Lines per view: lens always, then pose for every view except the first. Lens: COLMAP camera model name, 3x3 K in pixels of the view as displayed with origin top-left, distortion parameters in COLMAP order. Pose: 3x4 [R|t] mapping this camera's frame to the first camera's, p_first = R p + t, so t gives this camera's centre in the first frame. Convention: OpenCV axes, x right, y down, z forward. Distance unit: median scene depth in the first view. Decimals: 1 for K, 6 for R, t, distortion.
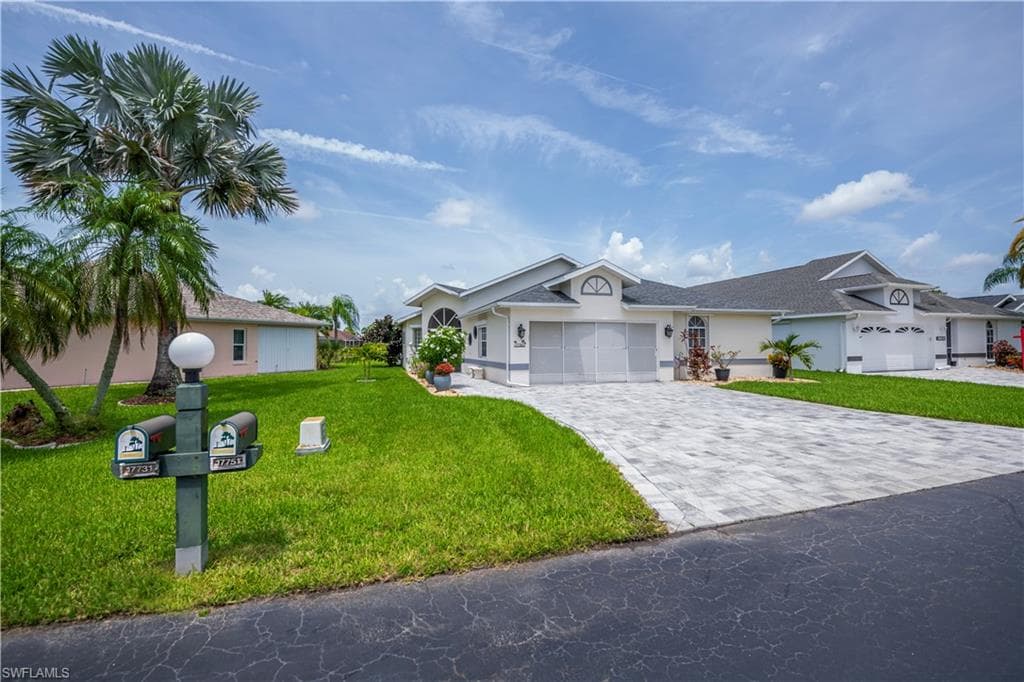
lens RADIAL K [[410.6, 0, 513.9], [0, 410.6, 341.9], [0, 0, 1]] dist [-0.002417, -0.000976]
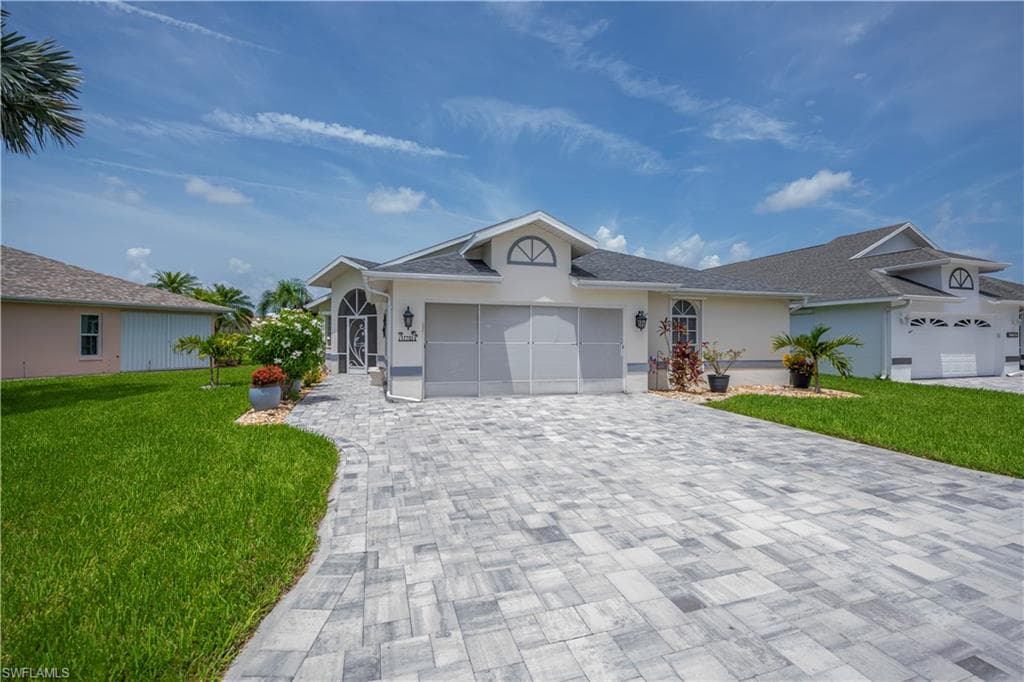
lens RADIAL K [[423.1, 0, 512.0], [0, 423.1, 341.0], [0, 0, 1]] dist [-0.002788, -0.000759]
pose [[0.999927, 0.009398, -0.007573, 0.161834], [-0.009298, 0.999870, 0.013159, 0.001339], [0.007696, -0.013088, 0.999885, 0.279986]]
